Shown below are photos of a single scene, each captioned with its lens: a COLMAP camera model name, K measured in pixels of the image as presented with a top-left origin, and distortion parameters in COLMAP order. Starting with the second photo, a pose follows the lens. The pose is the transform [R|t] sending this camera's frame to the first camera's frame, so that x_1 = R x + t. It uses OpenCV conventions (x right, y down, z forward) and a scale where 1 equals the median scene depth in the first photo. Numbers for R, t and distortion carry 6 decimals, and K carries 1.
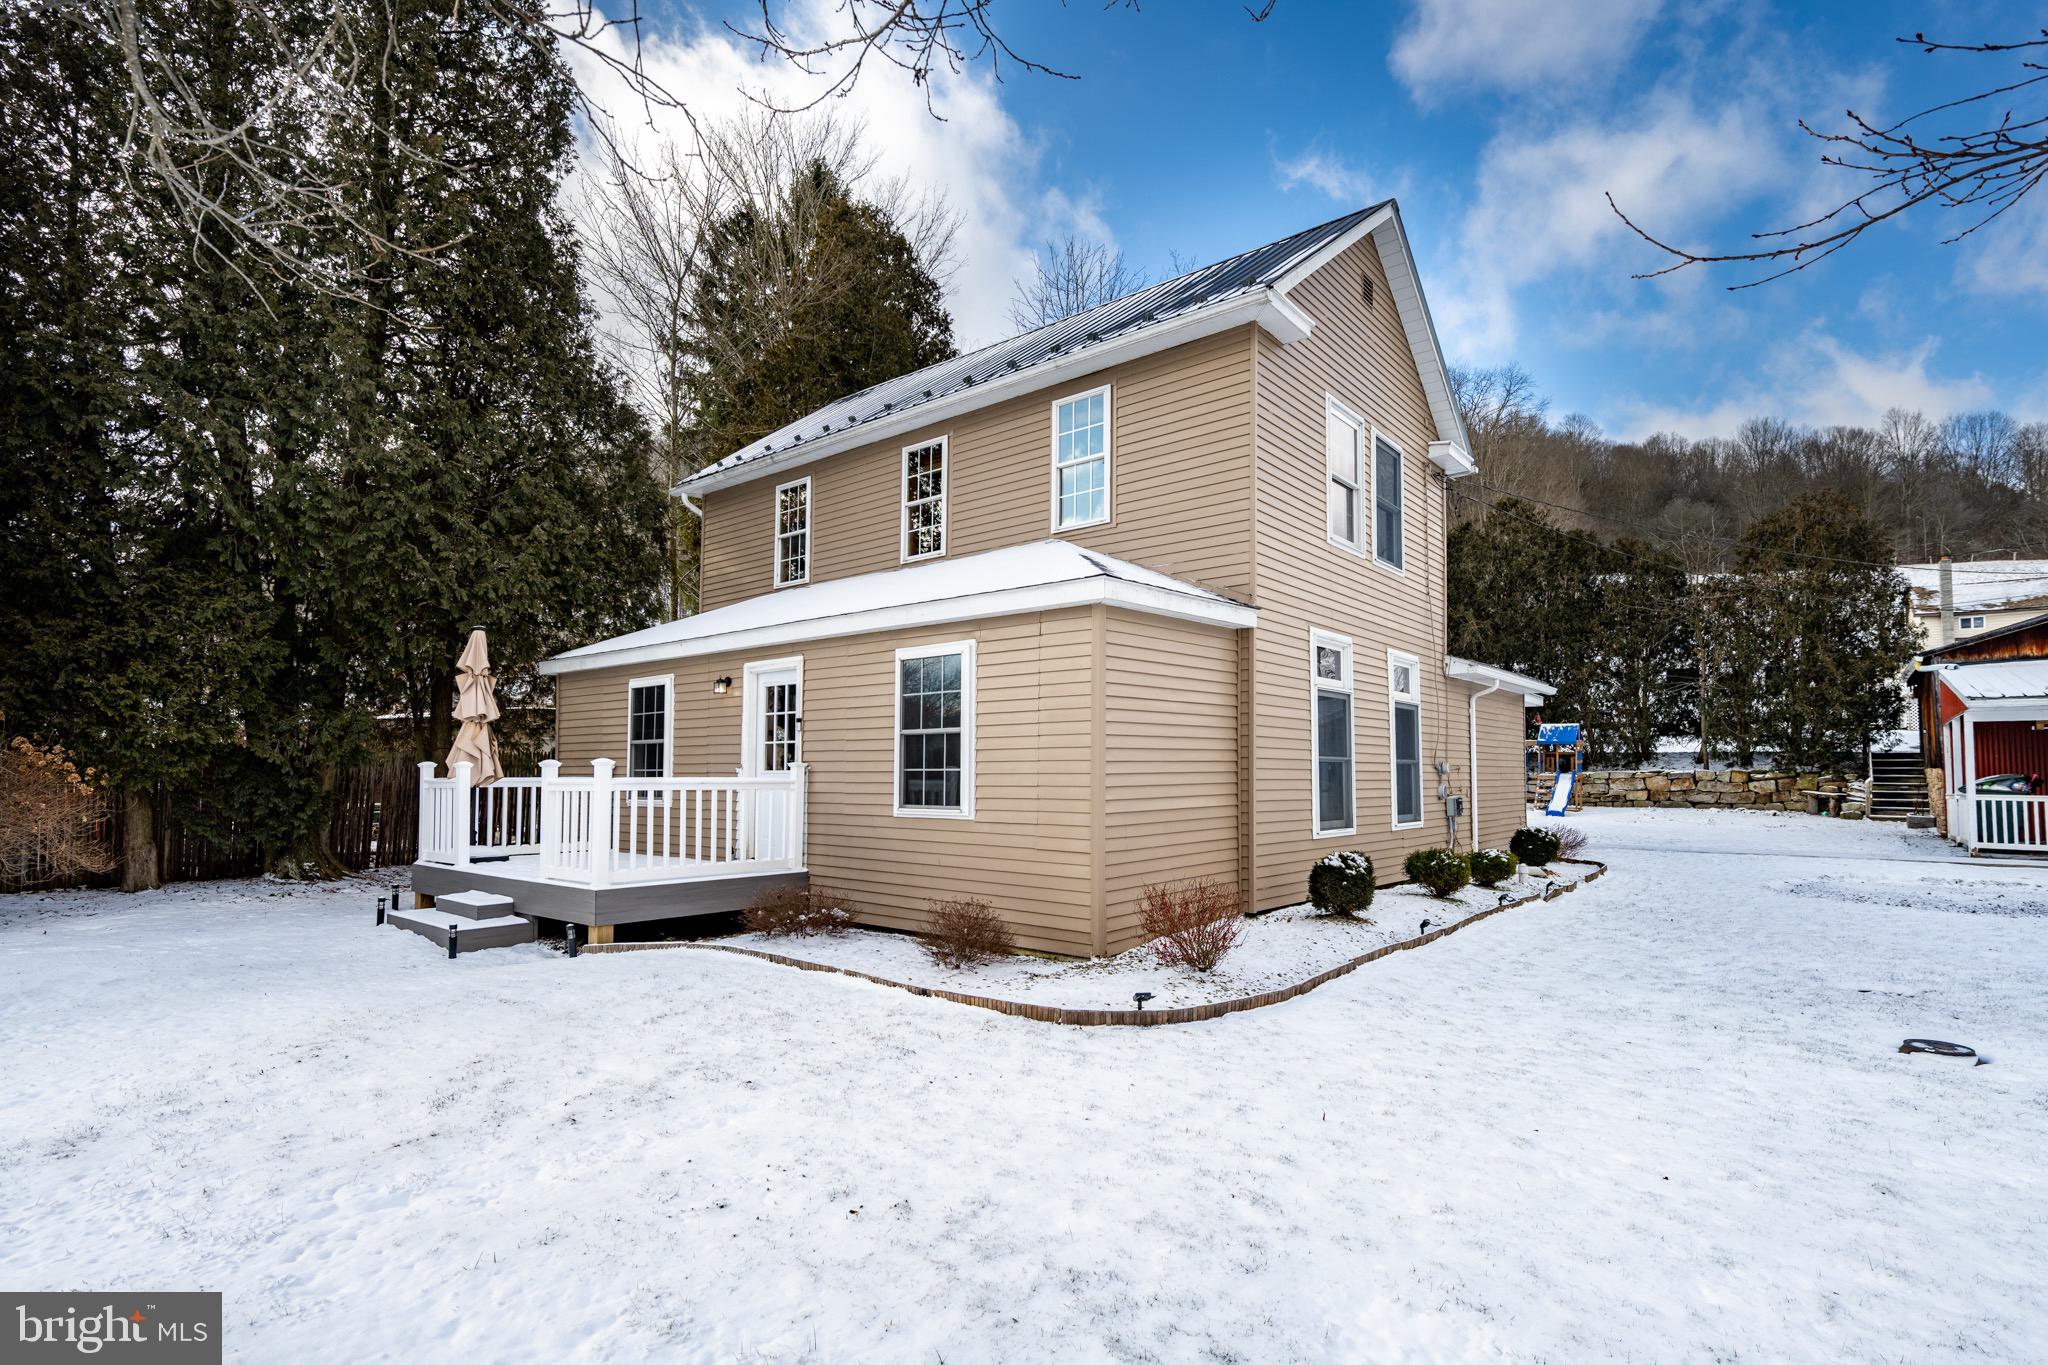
lens RADIAL K [[978.0, 0, 1017.9], [0, 978.0, 734.9], [0, 0, 1]] dist [0.001735, 0.000403]
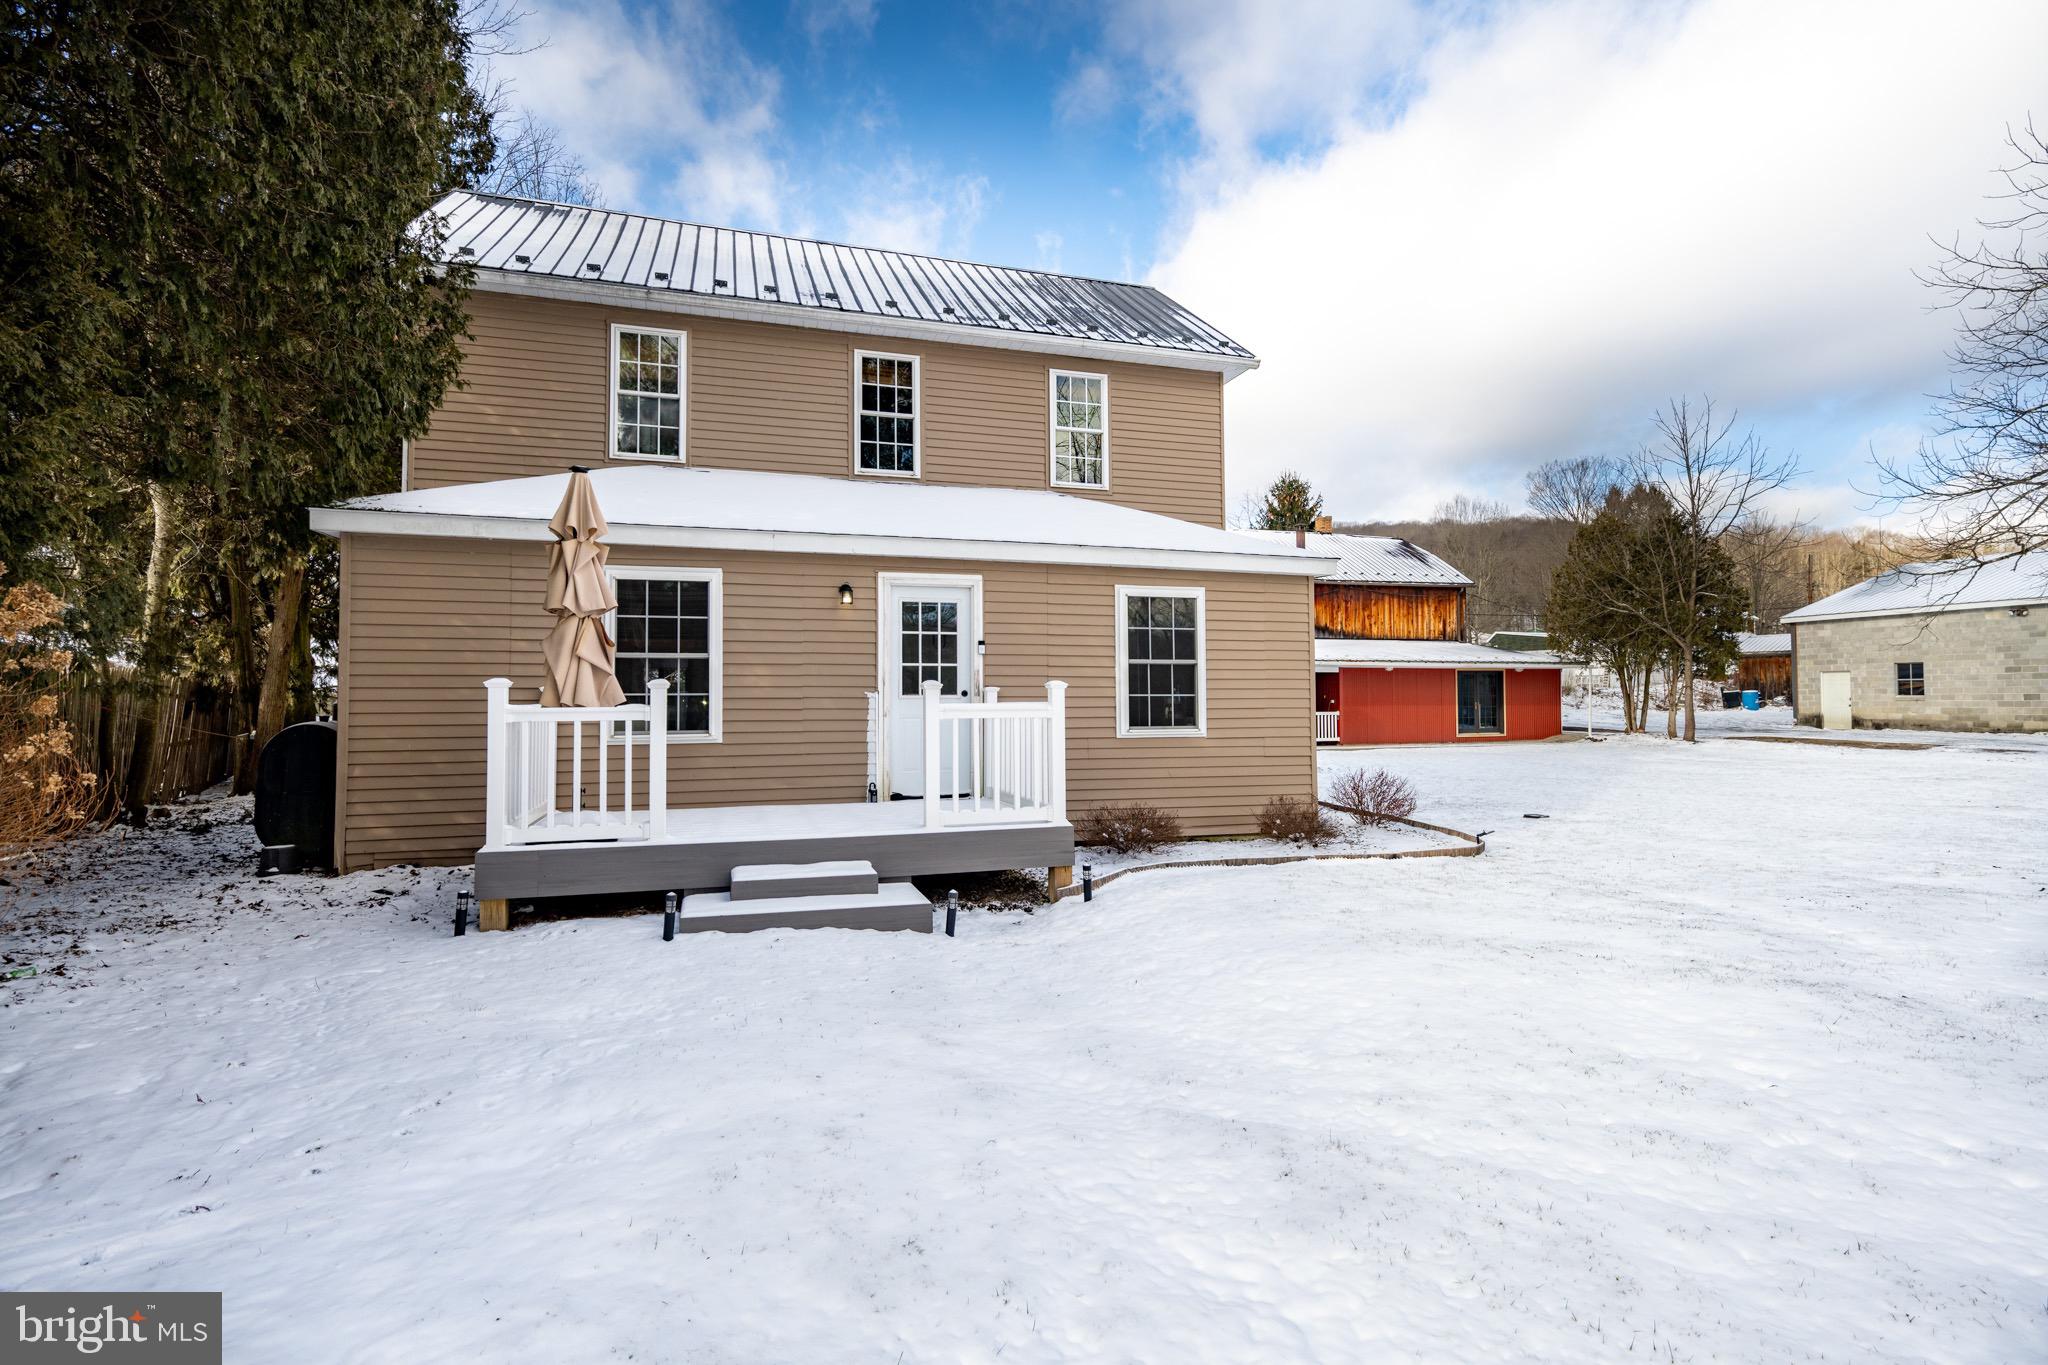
lens RADIAL K [[947.2, 0, 1024.0], [0, 947.2, 682.5], [0, 0, 1]] dist [0.001198, 0.000128]
pose [[0.558613, 0.015270, 0.829288, -0.785095], [-0.030694, 0.999526, 0.002271, 0.016544], [-0.828860, -0.026723, 0.558817, 0.363793]]
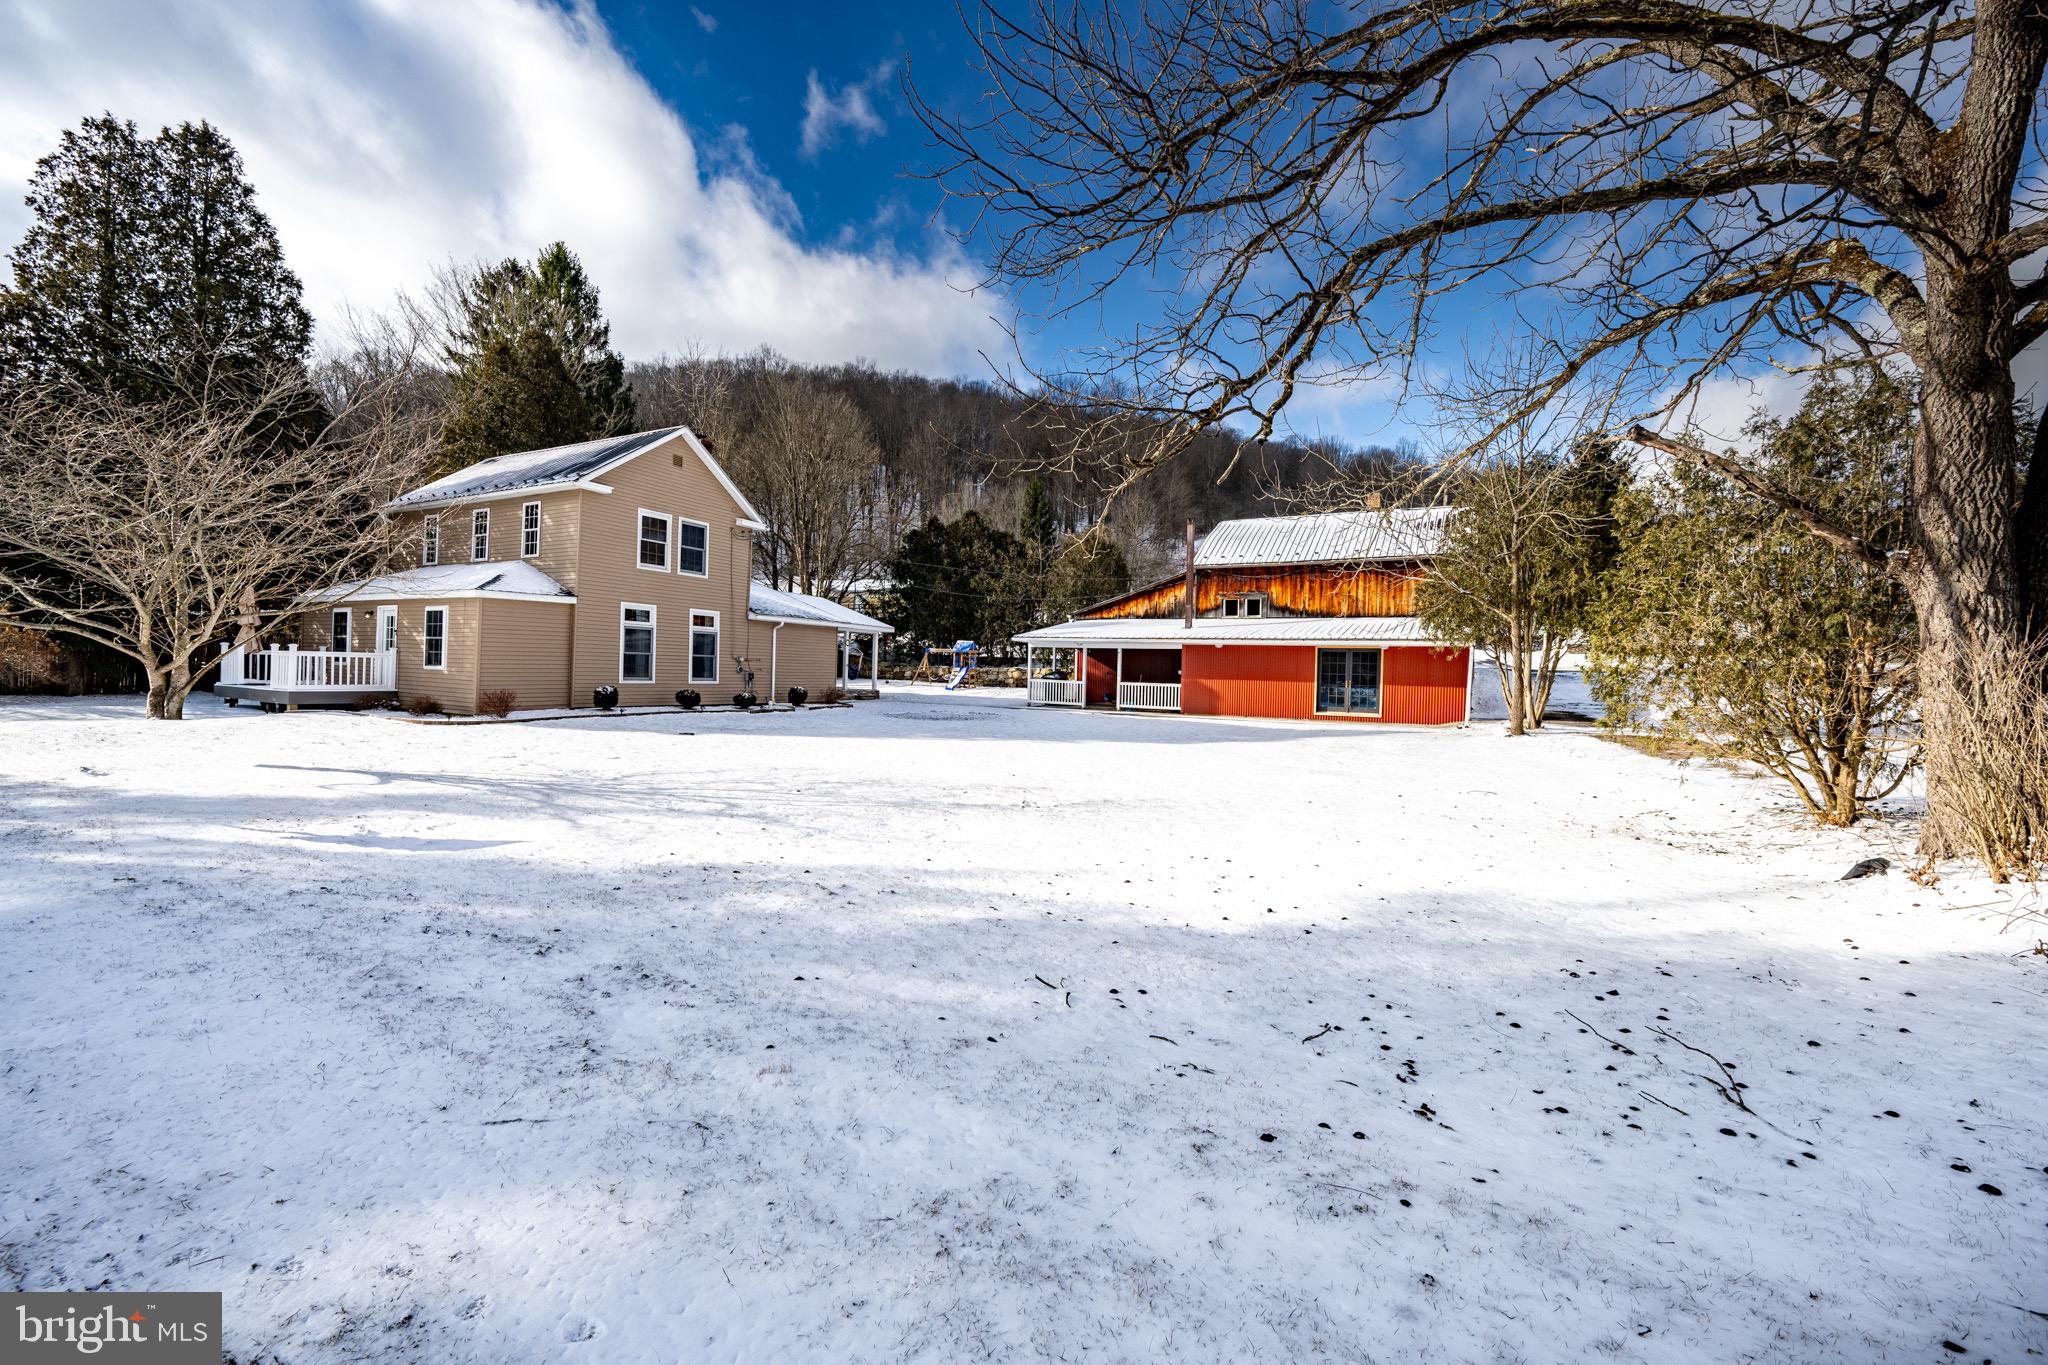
lens RADIAL K [[797.7, 0, 1024.0], [0, 797.7, 682.5], [0, 0, 1]] dist [0.000277, -0.000152]
pose [[0.979301, 0.022516, 0.201151, 0.800091], [-0.033525, 0.998110, 0.051493, -0.036310], [-0.199612, -0.057171, 0.978206, -1.123513]]
